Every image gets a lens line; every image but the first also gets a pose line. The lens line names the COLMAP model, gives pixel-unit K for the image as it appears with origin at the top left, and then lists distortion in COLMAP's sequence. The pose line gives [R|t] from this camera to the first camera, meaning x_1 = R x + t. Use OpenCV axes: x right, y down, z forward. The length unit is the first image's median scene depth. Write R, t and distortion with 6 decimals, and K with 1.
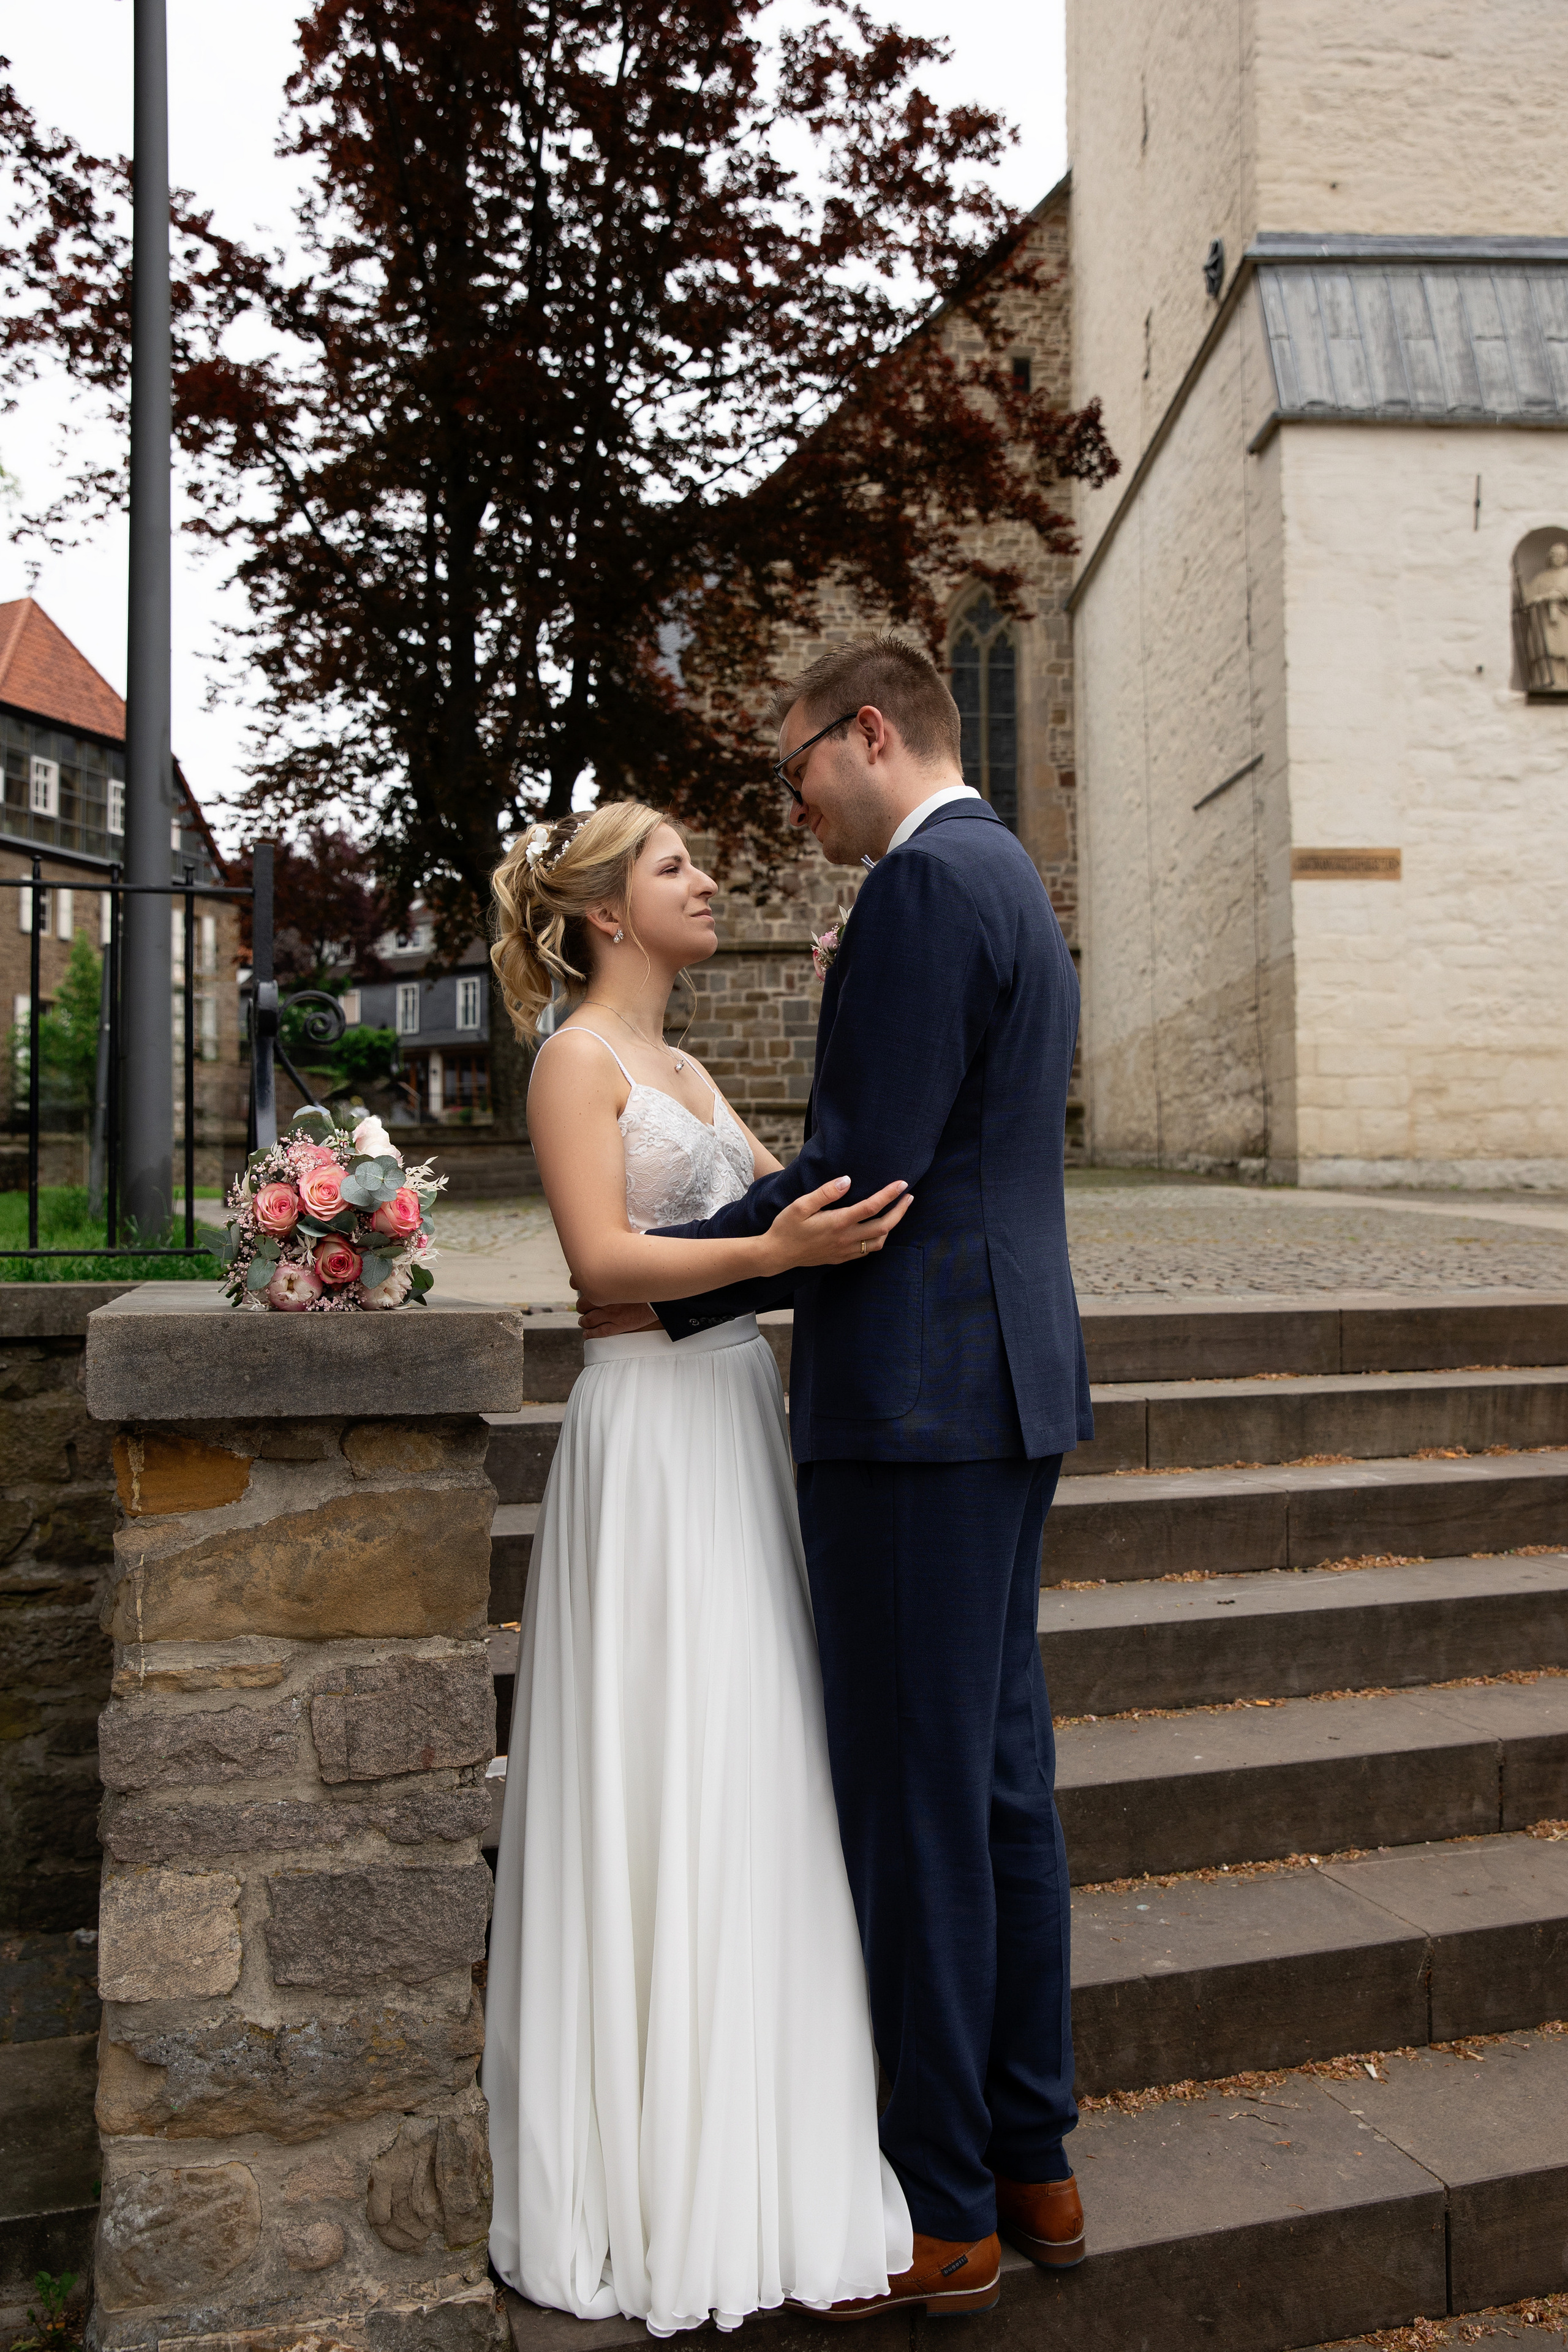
lens RADIAL K [[1925.4, 0, 784.0], [0, 1925.4, 1176.0], [0, 0, 1]] dist [-0.070208, 0.106284]
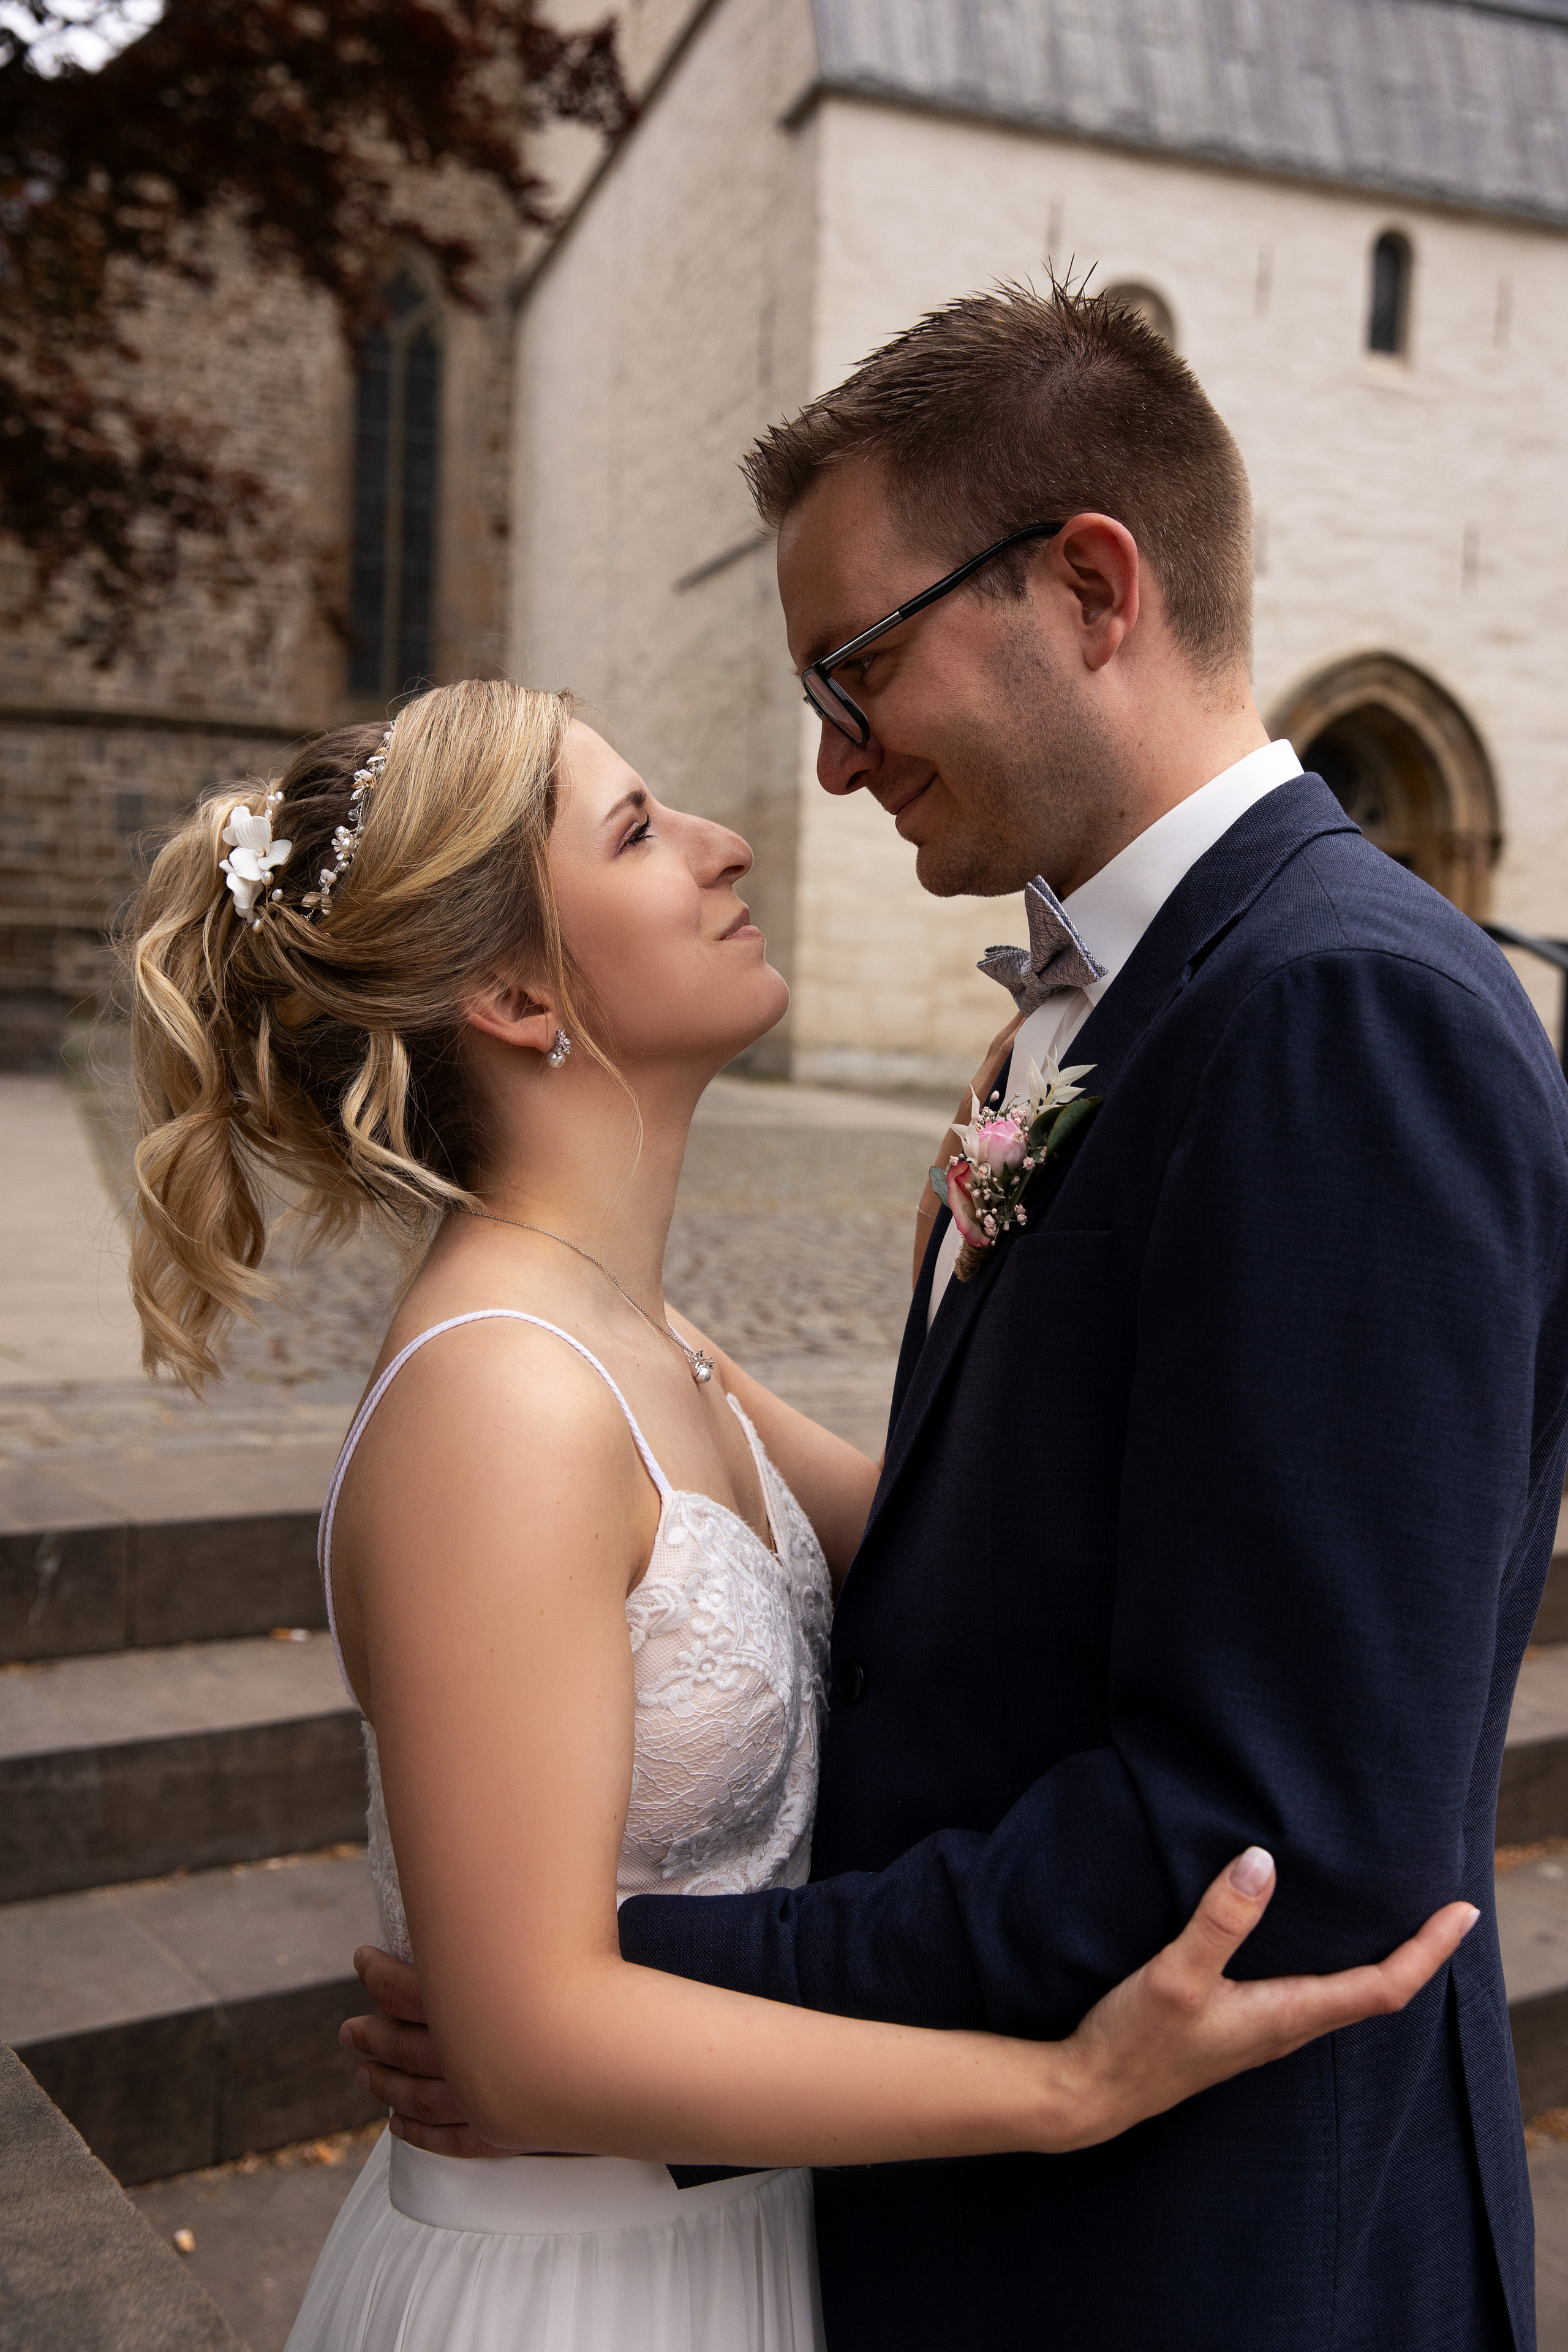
lens RADIAL K [[2330.0, 0, 790.5], [0, 2330.0, 1159.3], [0, 0, 1]] dist [0.031266, 0.024010]
pose [[0.955017, 0.030384, 0.294991, -0.021612], [-0.049065, 0.997217, 0.056132, -0.018813], [-0.292465, -0.068080, 0.953850, 0.074837]]
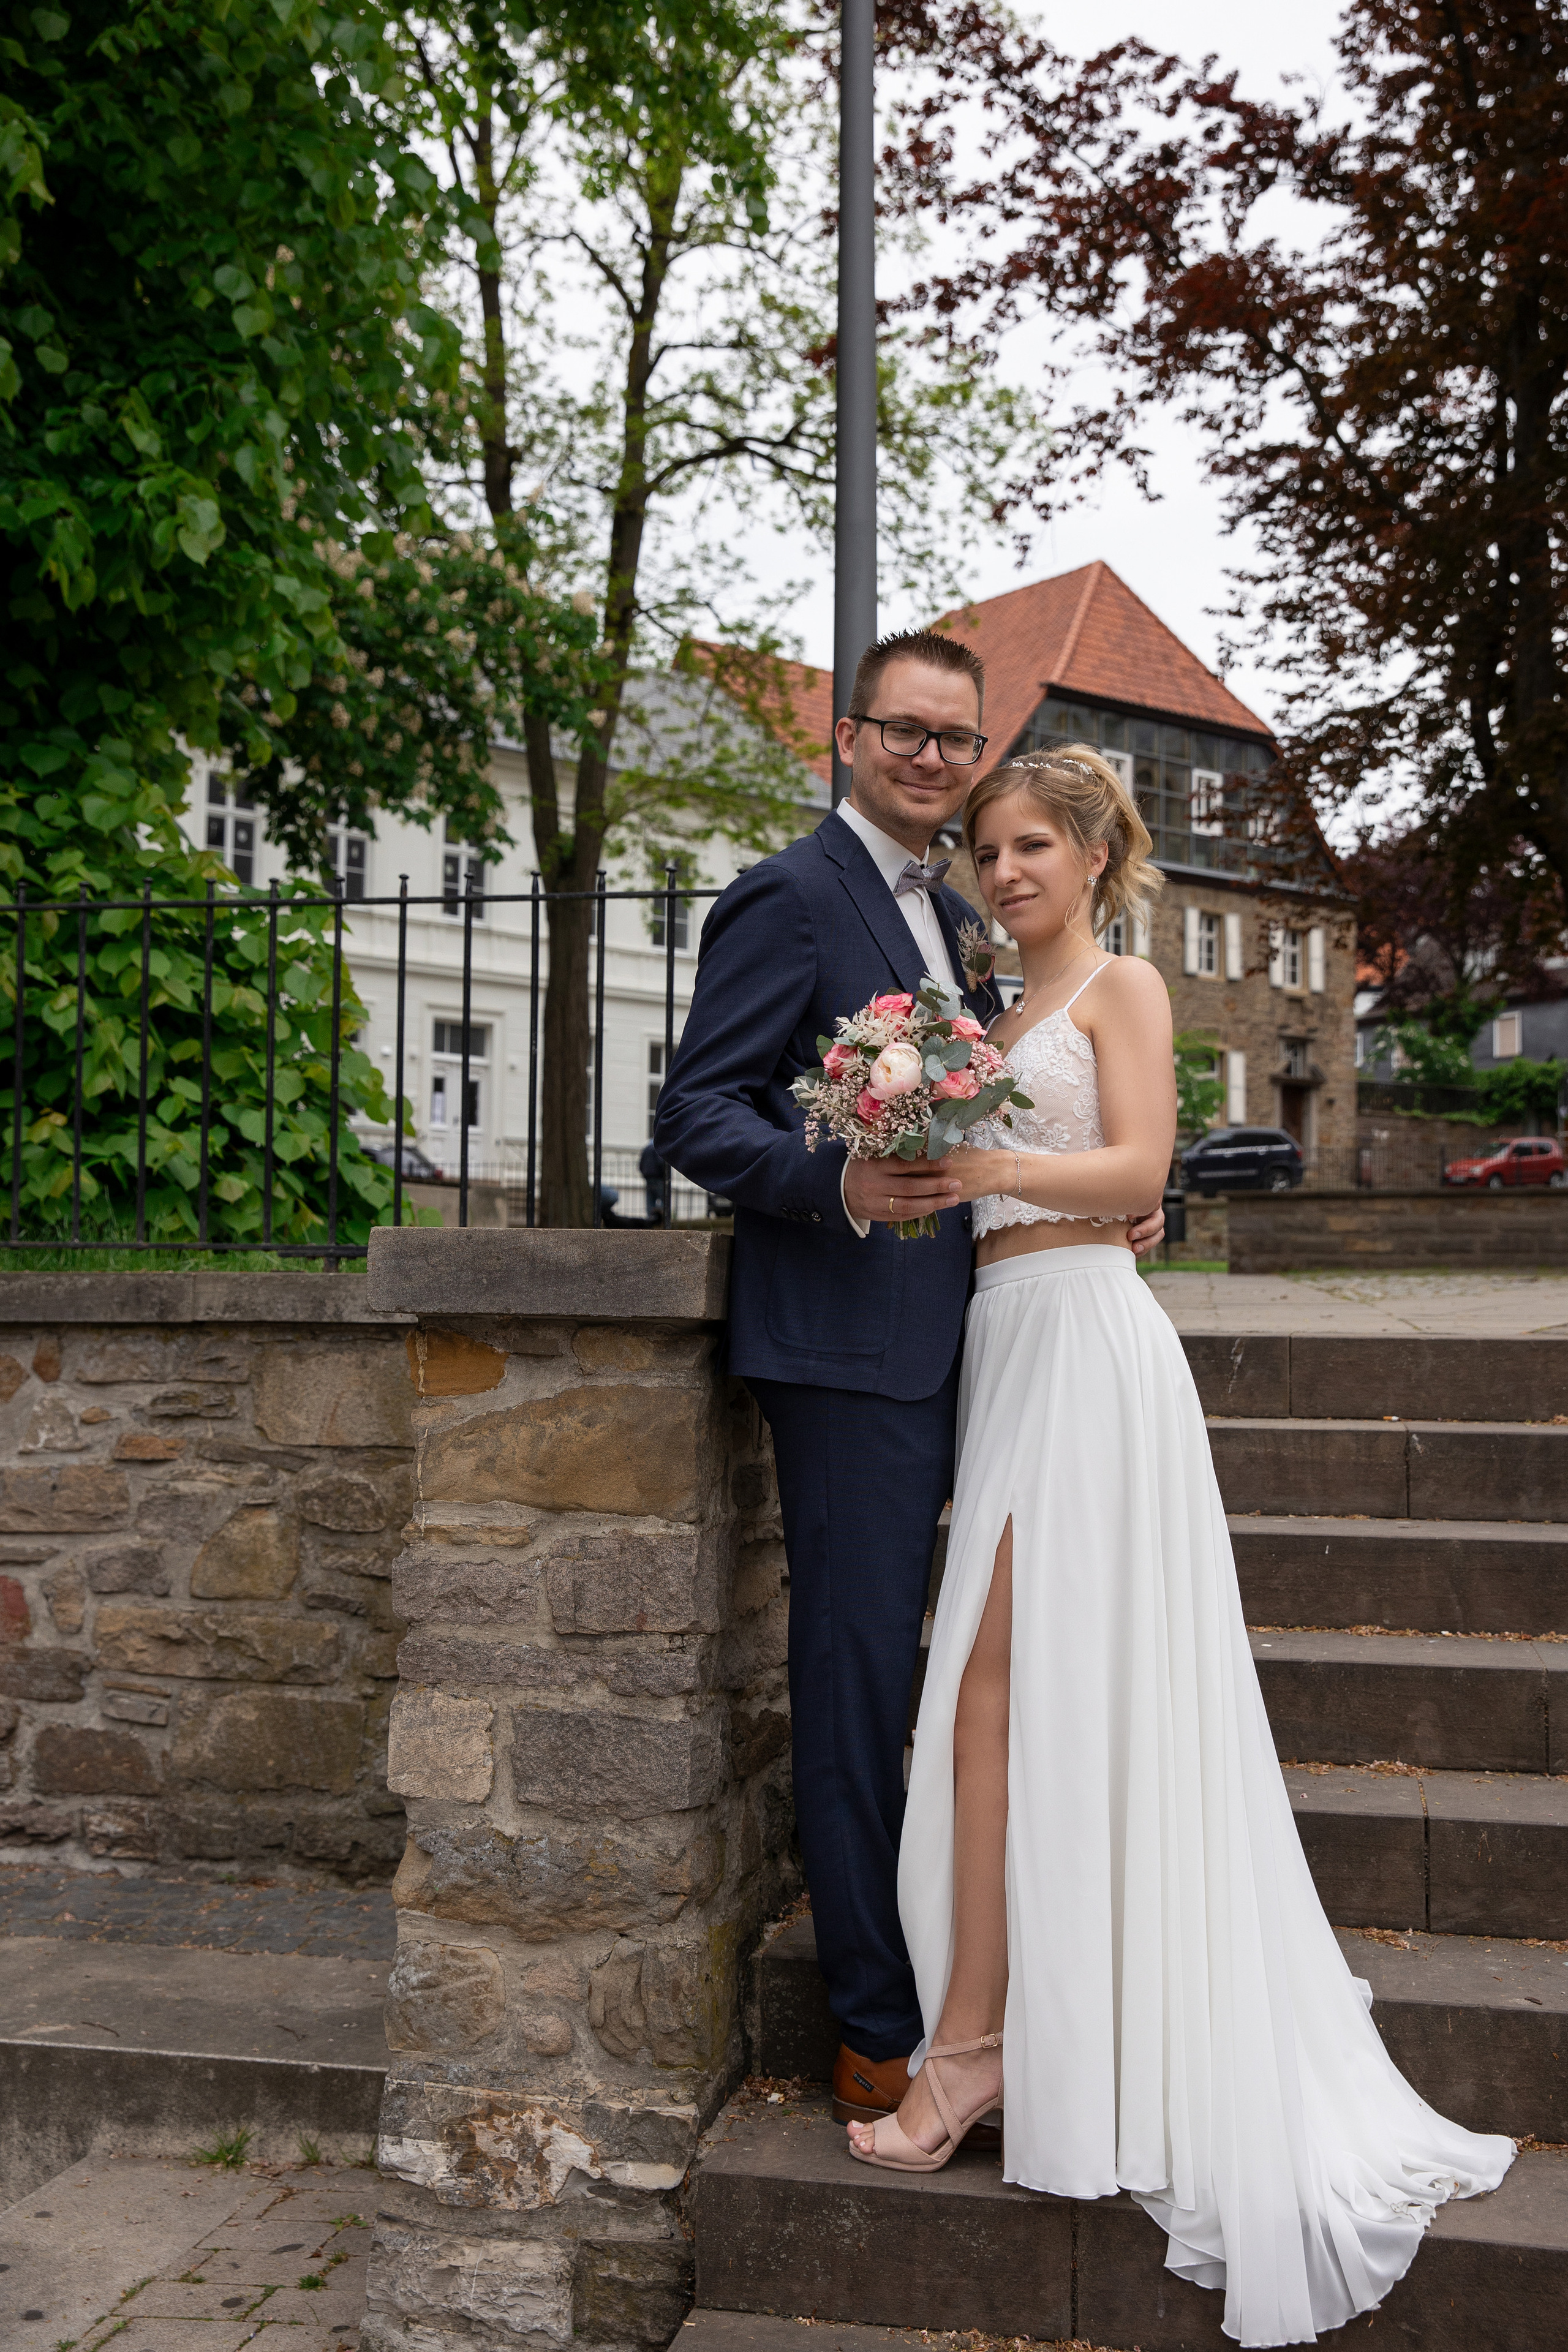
lens RADIAL K [[2506.8, 0, 787.7], [0, 2506.8, 1165.6], [0, 0, 1]] dist [-0.003941, 0.145821]
pose [[0.866440, -0.016970, -0.498992, 0.078205], [-0.002360, 0.999272, -0.038081, 0.010582], [0.499275, 0.034172, 0.865770, -0.032747]]
